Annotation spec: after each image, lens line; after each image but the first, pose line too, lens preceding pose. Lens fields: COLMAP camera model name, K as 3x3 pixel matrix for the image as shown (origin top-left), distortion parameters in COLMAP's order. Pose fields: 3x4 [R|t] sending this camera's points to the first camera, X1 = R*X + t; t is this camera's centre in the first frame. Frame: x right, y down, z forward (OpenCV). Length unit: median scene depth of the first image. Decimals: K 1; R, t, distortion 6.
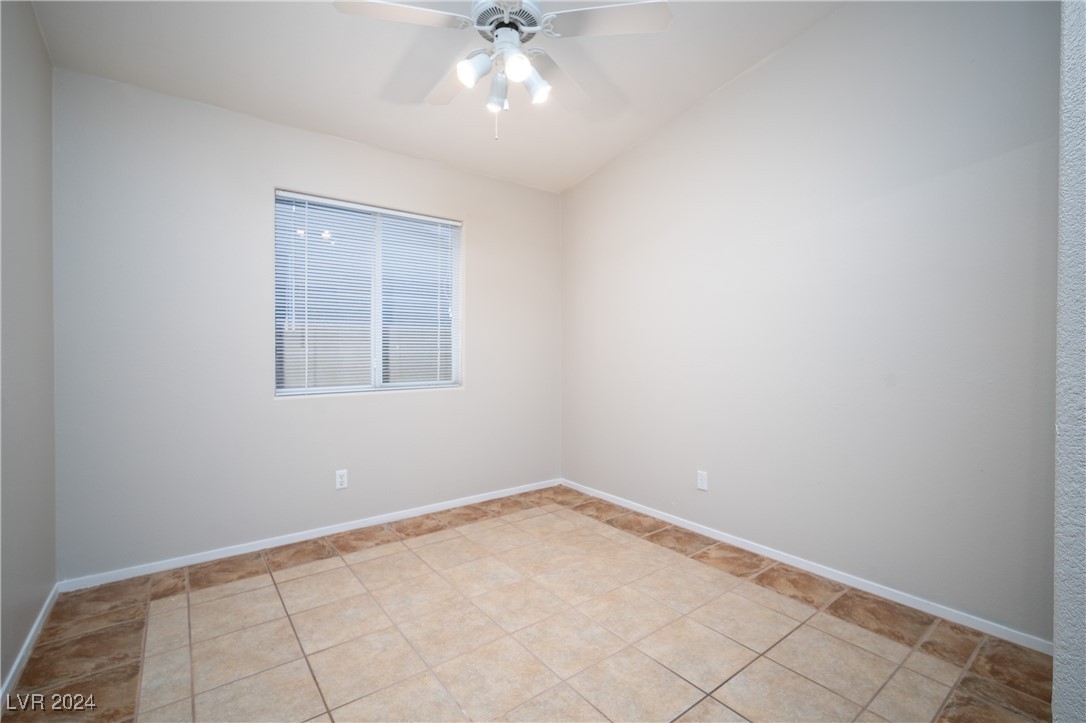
lens RADIAL K [[481.1, 0, 549.5], [0, 481.1, 359.7], [0, 0, 1]] dist [0.001022, 0.000359]
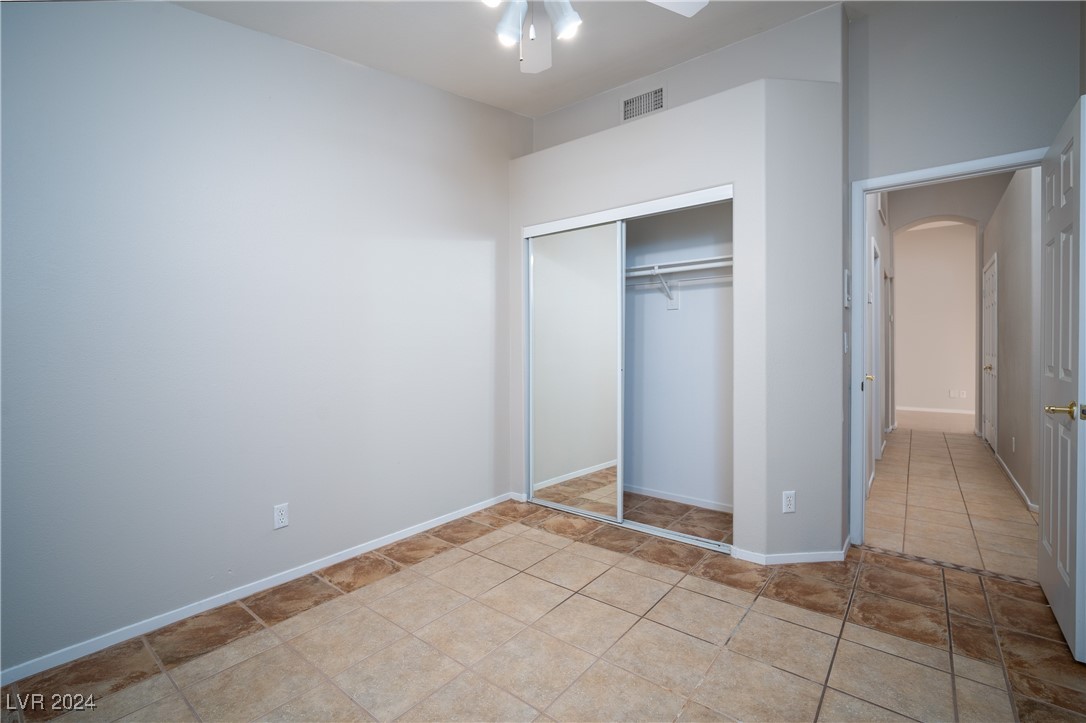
lens RADIAL K [[481.1, 0, 549.6], [0, 481.1, 353.3], [0, 0, 1]] dist [0.001022, 0.000359]
pose [[-0.246498, -0.006689, 0.969120, -0.679503], [0.023978, 0.999628, 0.012999, -0.012182], [-0.968847, 0.026442, -0.246246, 0.952149]]
